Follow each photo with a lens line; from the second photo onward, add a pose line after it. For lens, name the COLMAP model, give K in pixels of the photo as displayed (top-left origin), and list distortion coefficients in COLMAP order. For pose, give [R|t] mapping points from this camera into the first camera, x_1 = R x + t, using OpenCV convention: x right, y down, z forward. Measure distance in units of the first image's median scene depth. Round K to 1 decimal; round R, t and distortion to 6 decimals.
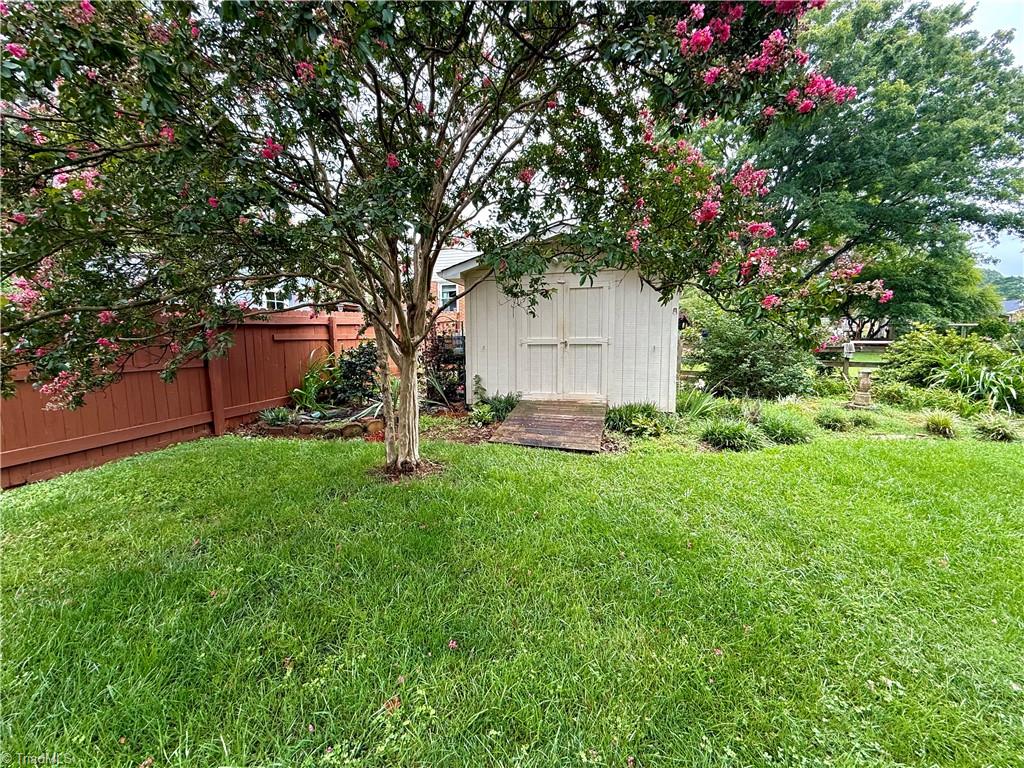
lens RADIAL K [[406.5, 0, 508.7], [0, 406.5, 383.1], [0, 0, 1]] dist [-0.002655, -0.000057]
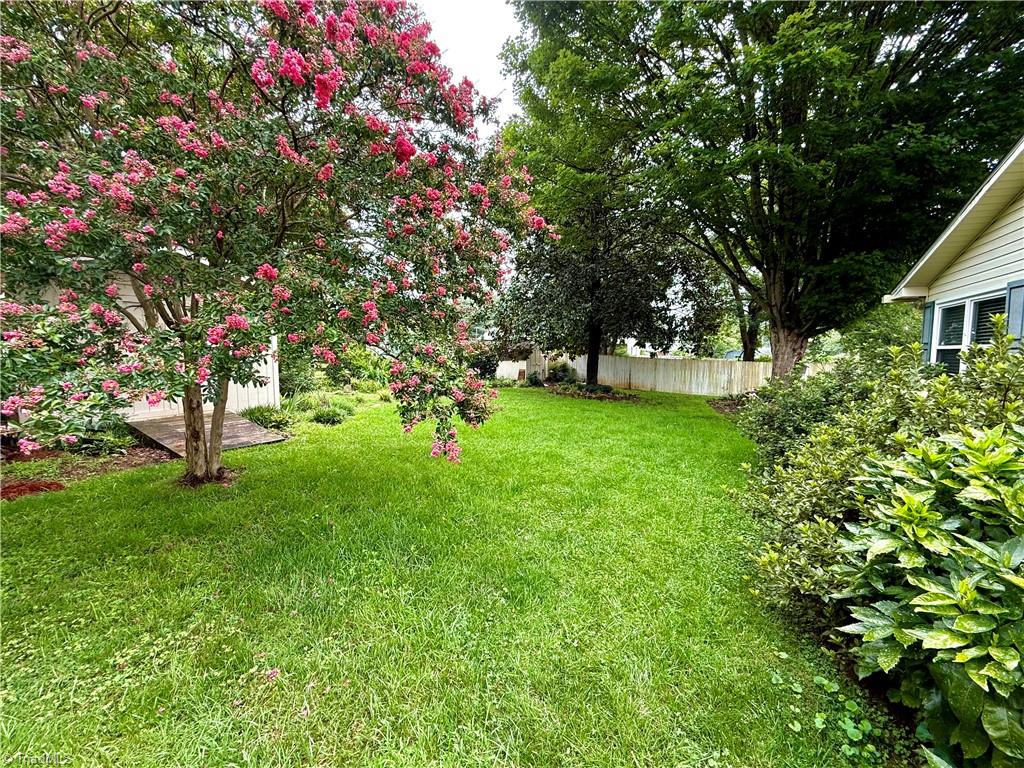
lens RADIAL K [[406.5, 0, 511.2], [0, 406.5, 383.7], [0, 0, 1]] dist [-0.002655, -0.000057]
pose [[0.199925, -0.073070, 0.977083, -0.539175], [0.094888, 0.993972, 0.054917, -0.007200], [-0.975206, 0.081734, 0.205653, -0.009269]]
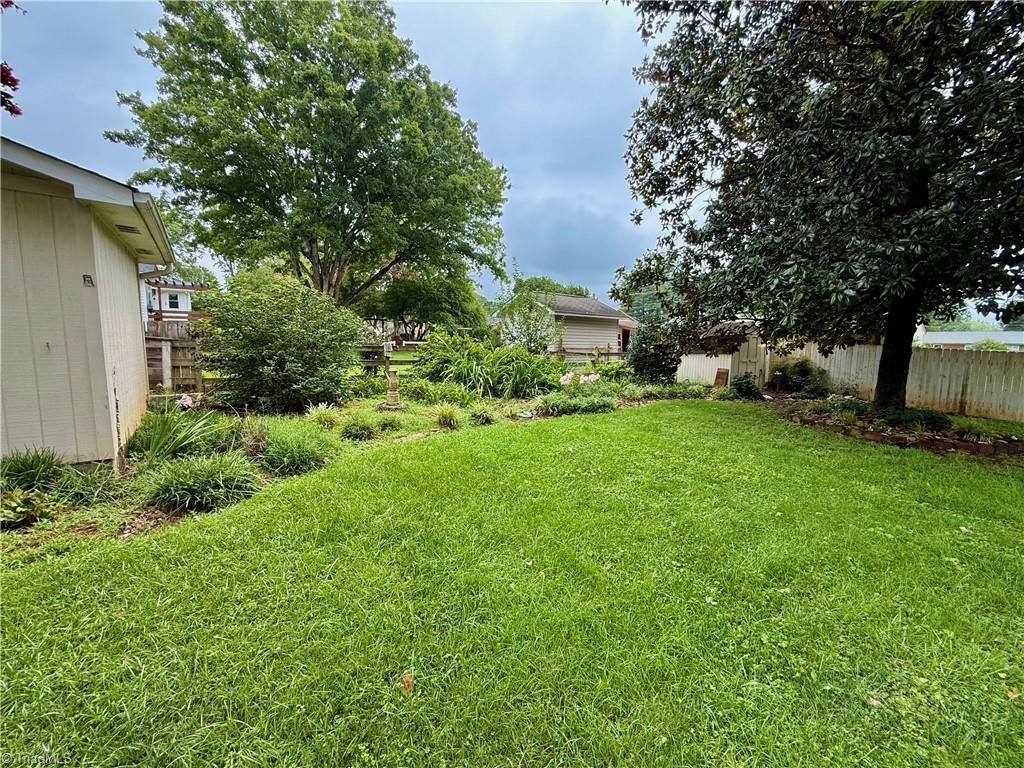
lens RADIAL K [[406.5, 0, 513.8], [0, 406.5, 381.3], [0, 0, 1]] dist [-0.002655, -0.000057]
pose [[0.593158, -0.068943, 0.802128, 0.226992], [0.073363, 0.996810, 0.031426, -0.010339], [-0.801736, 0.040205, 0.596324, 0.154134]]
